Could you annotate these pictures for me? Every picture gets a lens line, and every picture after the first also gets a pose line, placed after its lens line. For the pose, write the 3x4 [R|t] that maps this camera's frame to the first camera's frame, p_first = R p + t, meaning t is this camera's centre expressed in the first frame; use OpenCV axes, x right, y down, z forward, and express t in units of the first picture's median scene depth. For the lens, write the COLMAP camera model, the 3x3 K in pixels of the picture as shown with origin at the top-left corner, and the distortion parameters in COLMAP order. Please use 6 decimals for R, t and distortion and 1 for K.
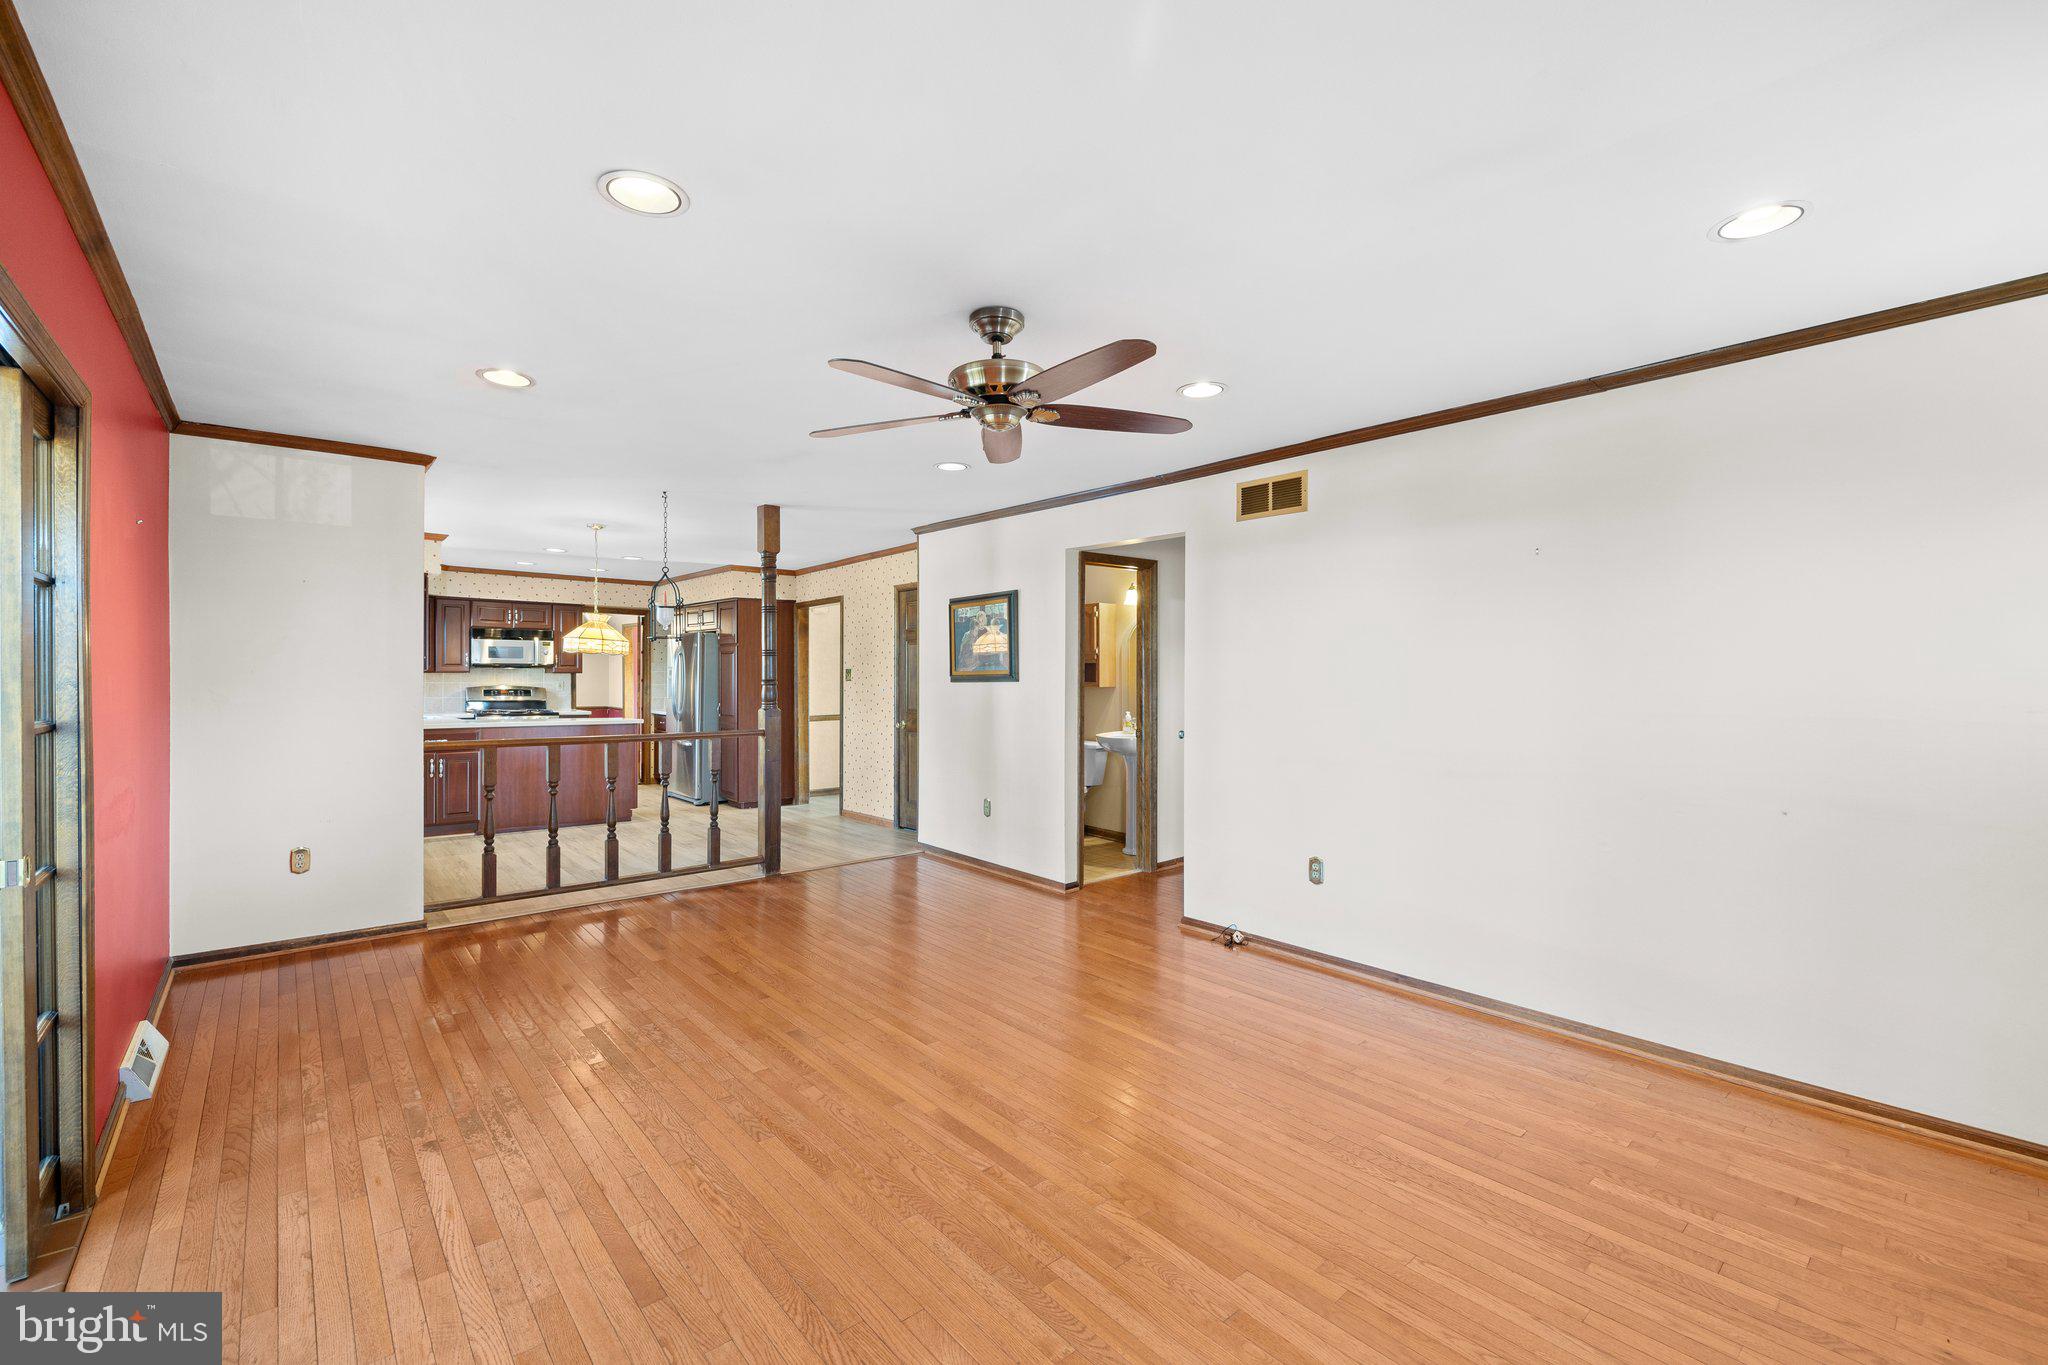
lens RADIAL K [[867.1, 0, 1029.0], [0, 867.1, 685.3], [0, 0, 1]] dist [0.003208, -0.000211]
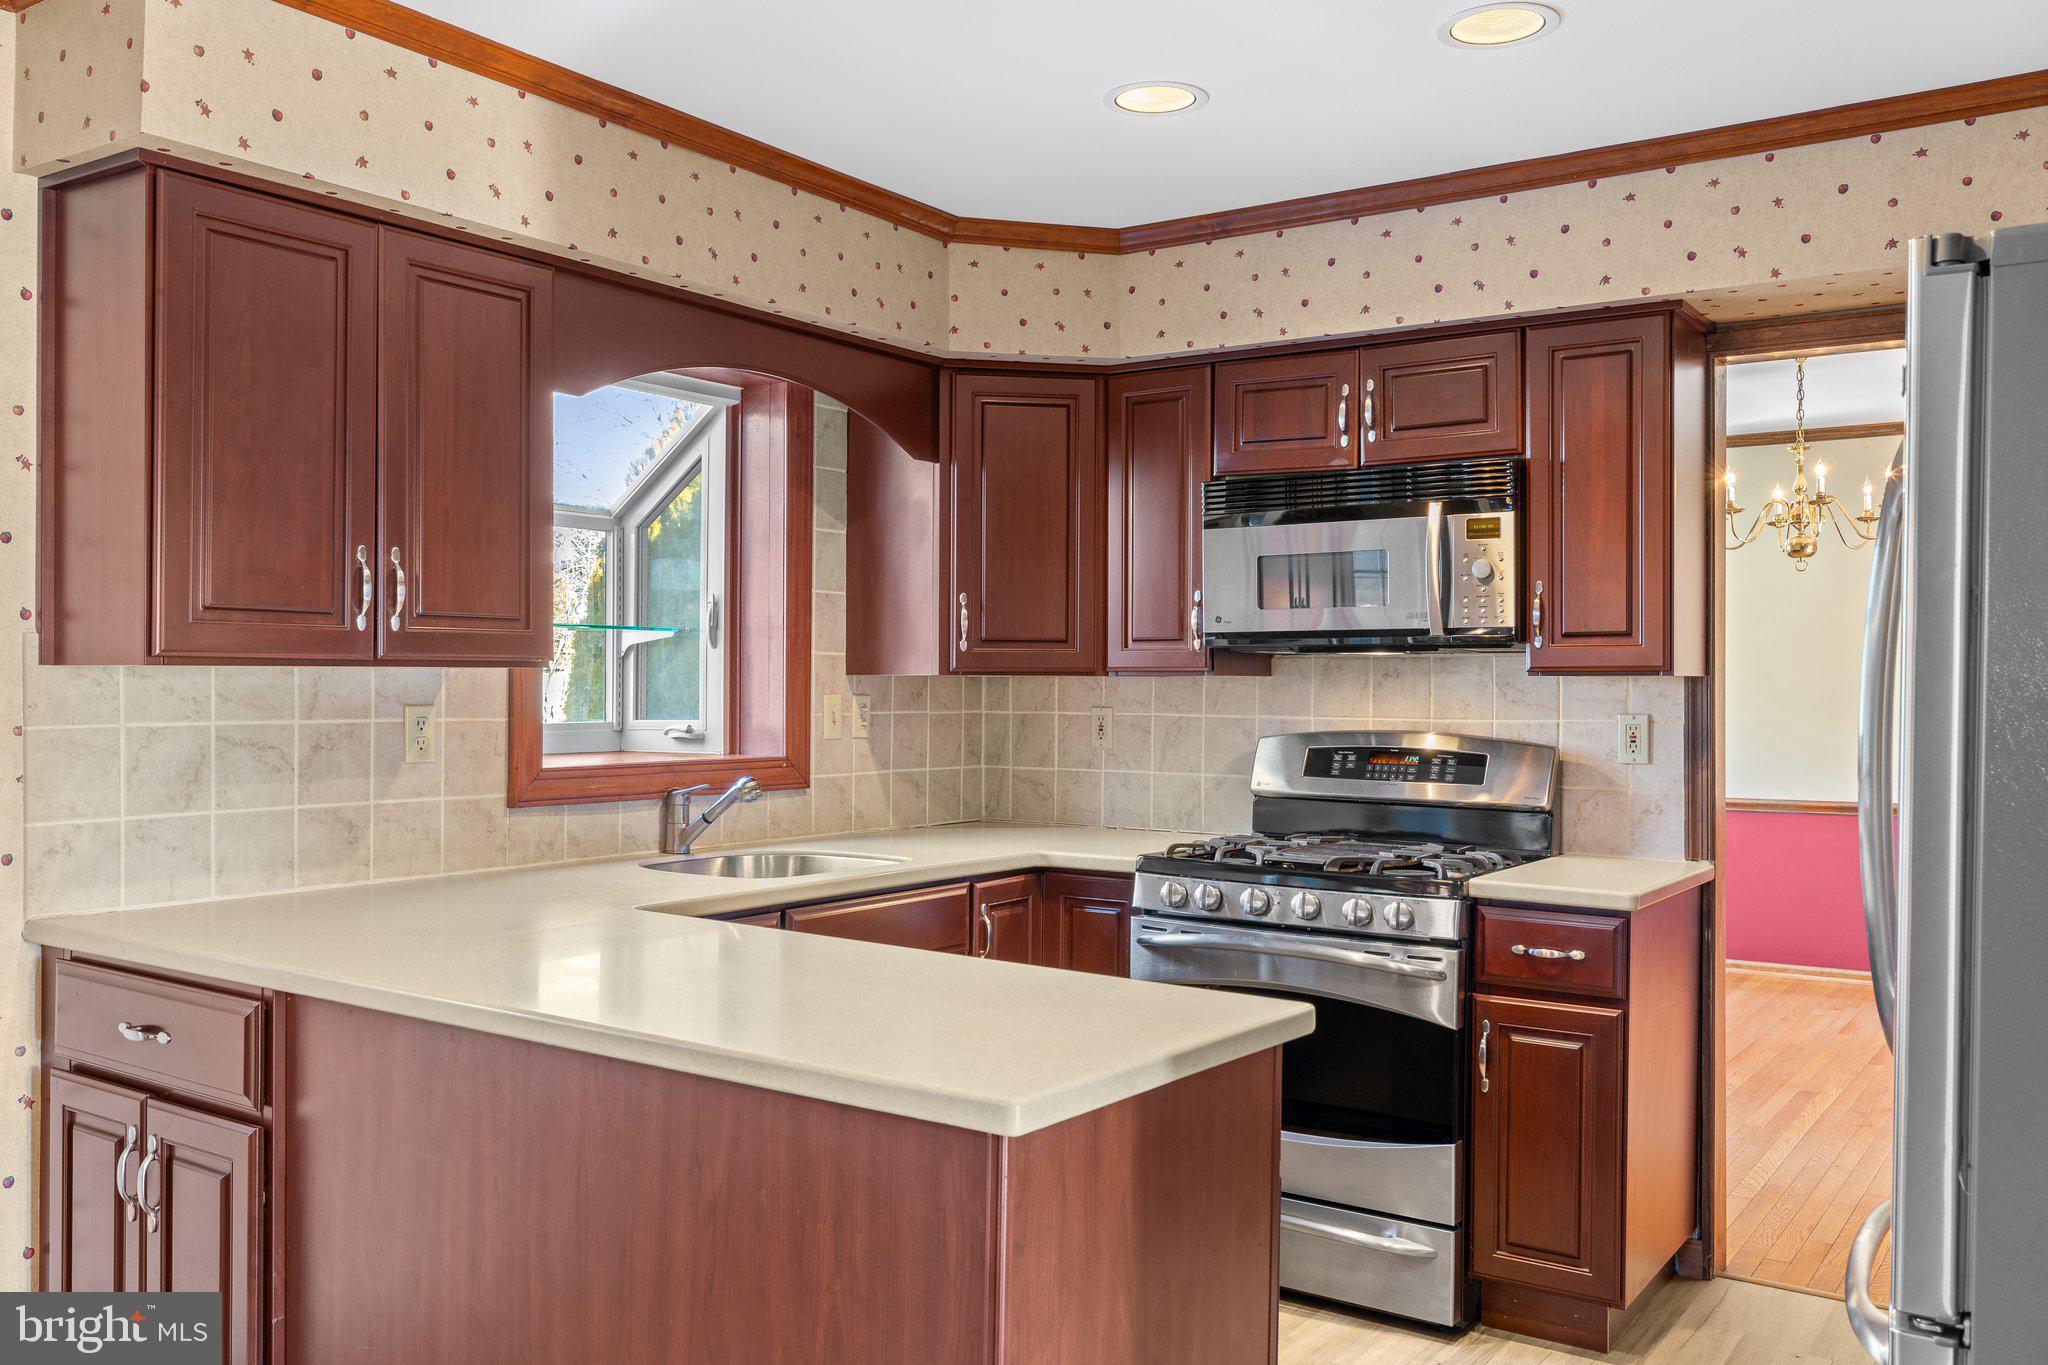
lens RADIAL K [[1665.3, 0, 1030.4], [0, 1665.3, 684.4], [0, 0, 1]] dist [-0.006735, 0.011921]
pose [[0.240129, -0.003497, -0.970735, -0.210691], [-0.019807, 0.999768, -0.008501, -0.006503], [0.970539, 0.021269, 0.240004, 0.812588]]
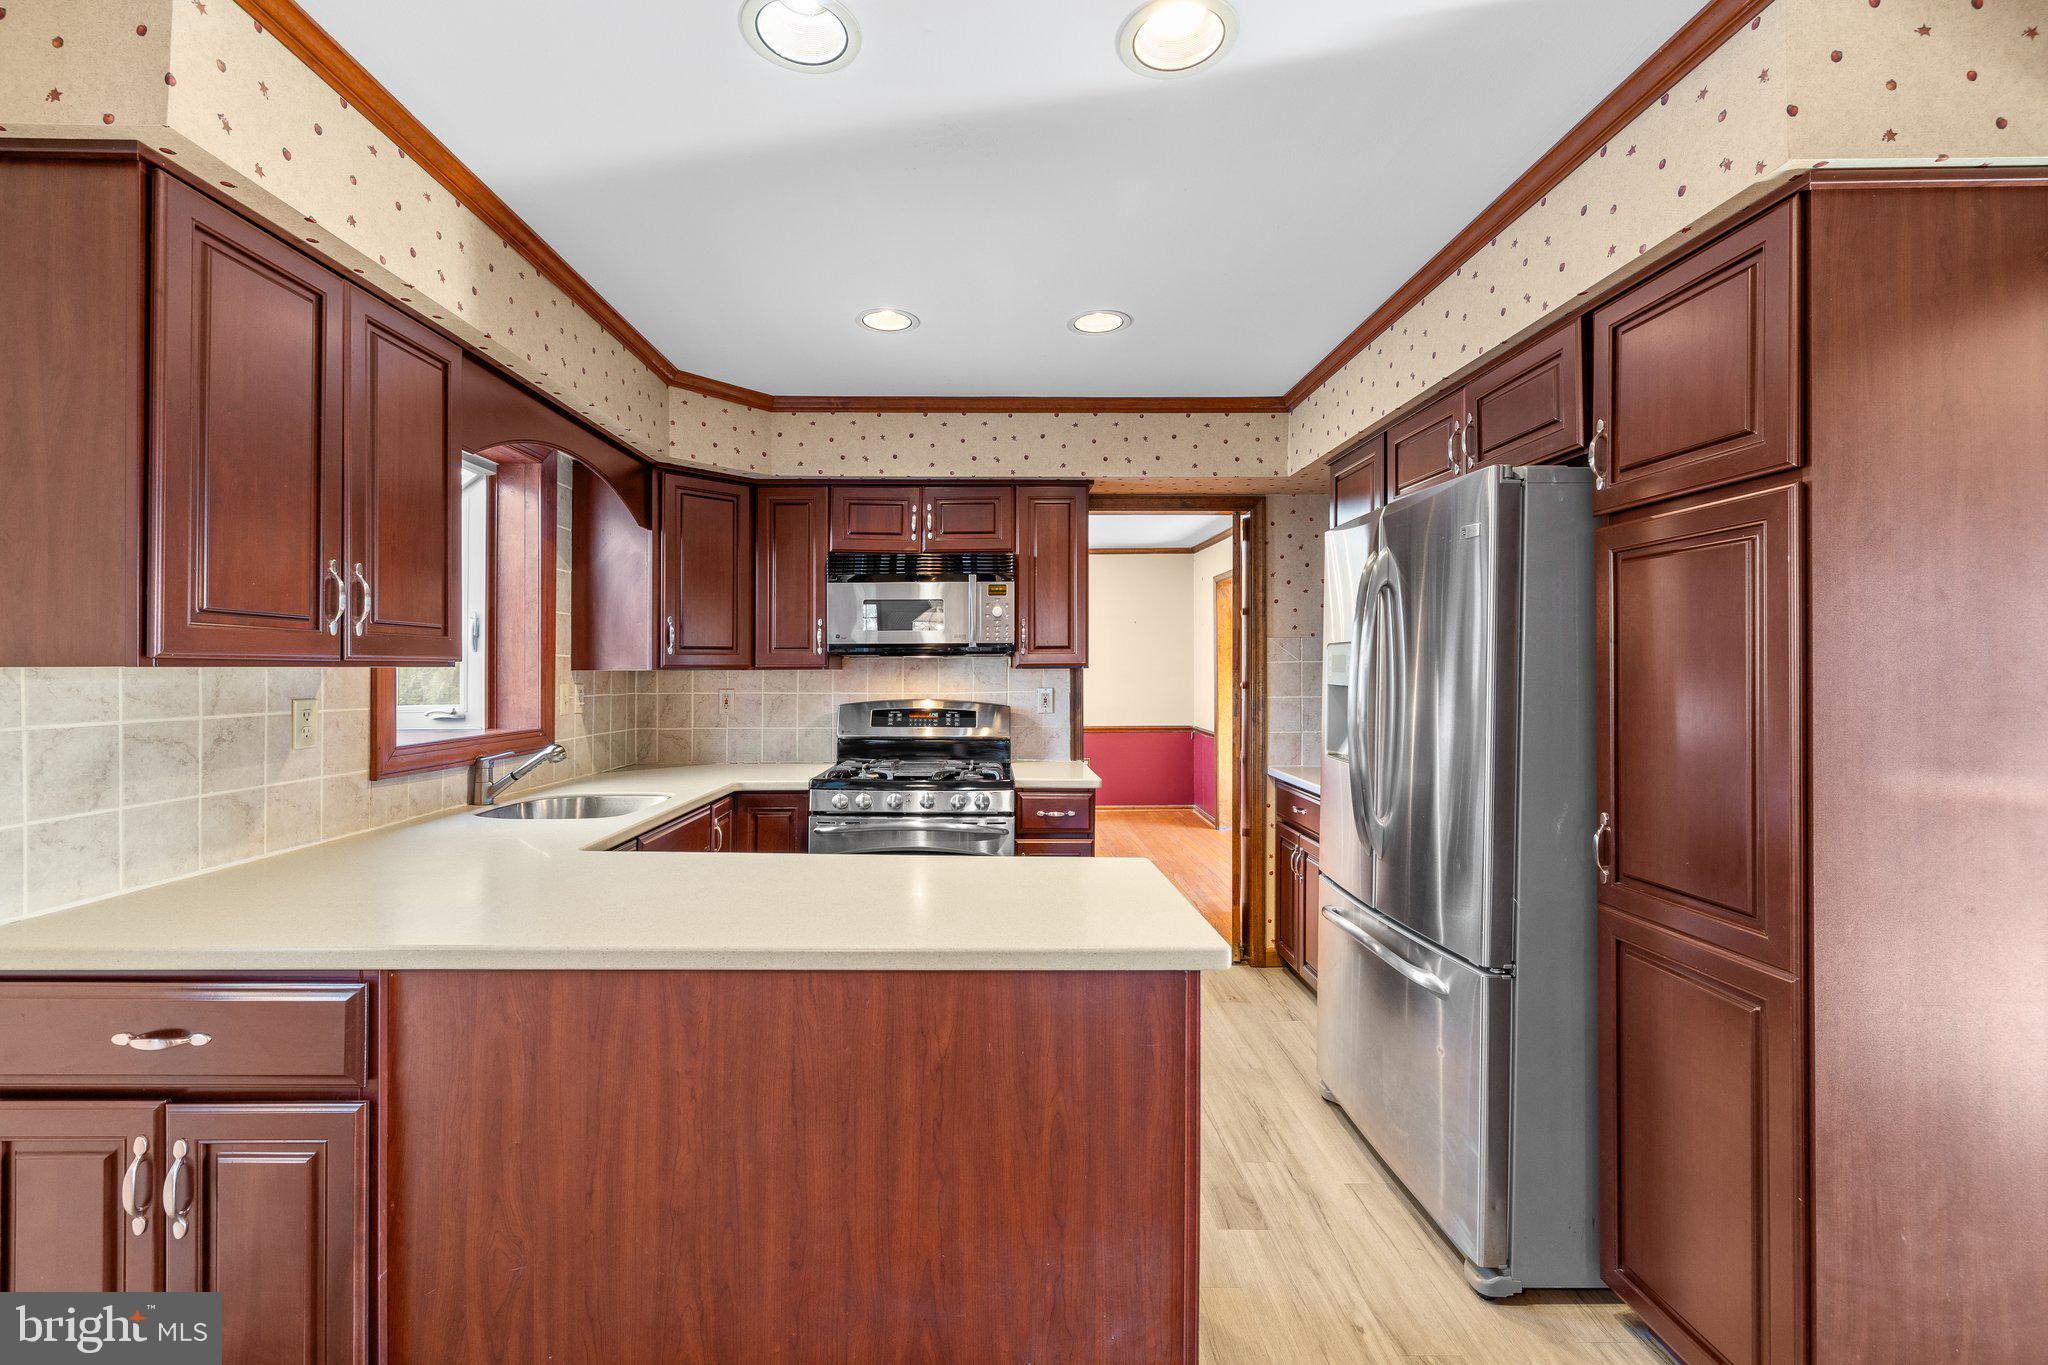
lens RADIAL K [[867.1, 0, 983.5], [0, 867.1, 671.9], [0, 0, 1]] dist [0.003208, -0.000211]
pose [[0.747589, -0.006996, -0.664125, -0.315024], [-0.004371, 0.999871, -0.015453, -0.006742], [0.664148, 0.014456, 0.747462, 0.722028]]
